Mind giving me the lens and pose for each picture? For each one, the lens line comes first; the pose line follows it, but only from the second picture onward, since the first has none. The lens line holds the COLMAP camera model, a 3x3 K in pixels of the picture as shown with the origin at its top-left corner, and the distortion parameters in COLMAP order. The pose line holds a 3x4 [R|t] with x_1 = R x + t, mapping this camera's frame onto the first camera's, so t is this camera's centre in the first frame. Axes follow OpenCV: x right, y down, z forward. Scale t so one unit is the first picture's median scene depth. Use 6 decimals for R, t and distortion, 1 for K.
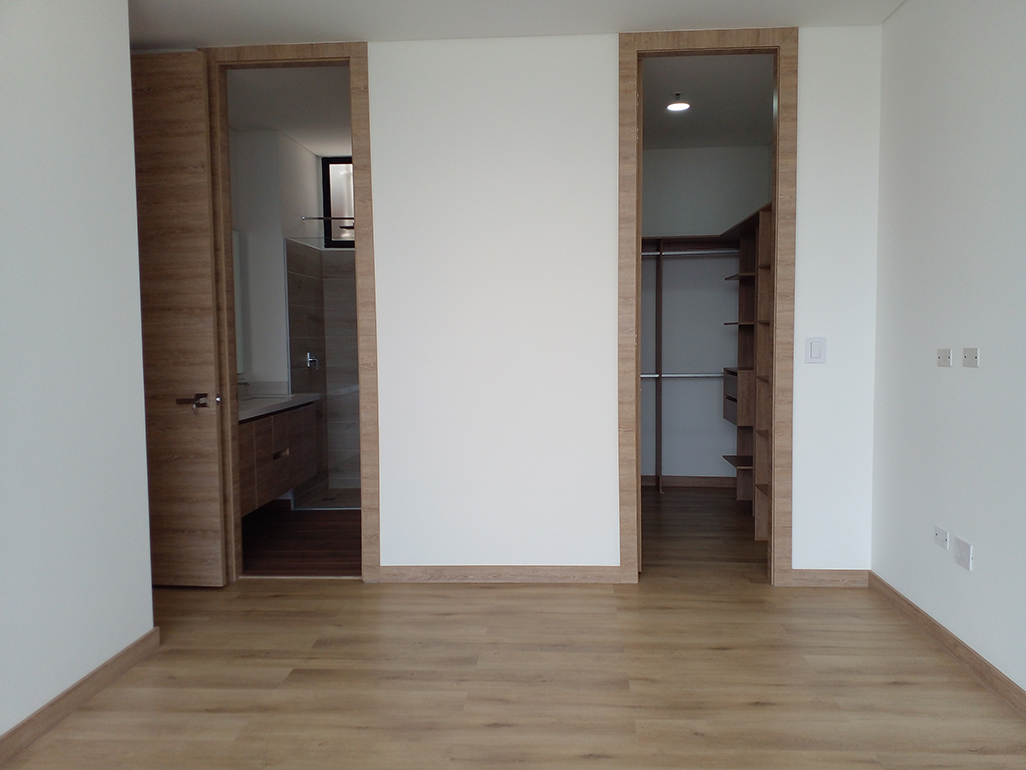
lens RADIAL K [[848.4, 0, 520.6], [0, 848.4, 387.2], [0, 0, 1]] dist [0.167232, -0.345569]
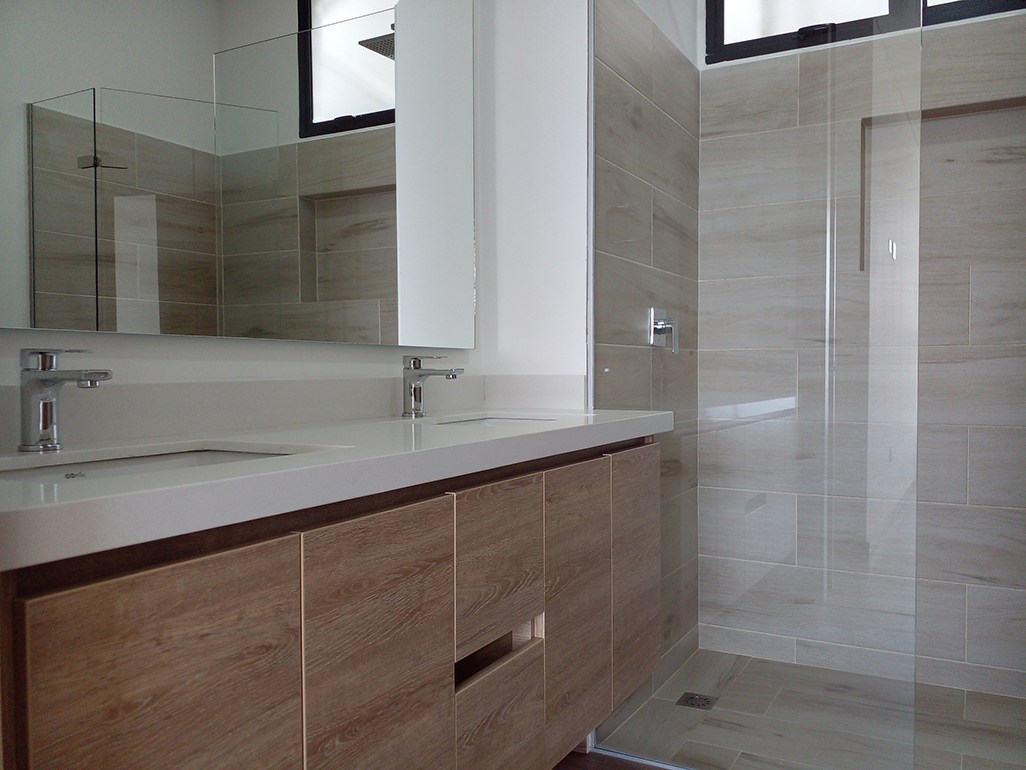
lens RADIAL K [[848.4, 0, 520.6], [0, 848.4, 387.2], [0, 0, 1]] dist [0.167232, -0.345569]
pose [[0.907921, 0.021808, -0.418574, -0.150460], [-0.036831, 0.998934, -0.027843, 0.008859], [0.417521, 0.040695, 0.907756, 0.673882]]
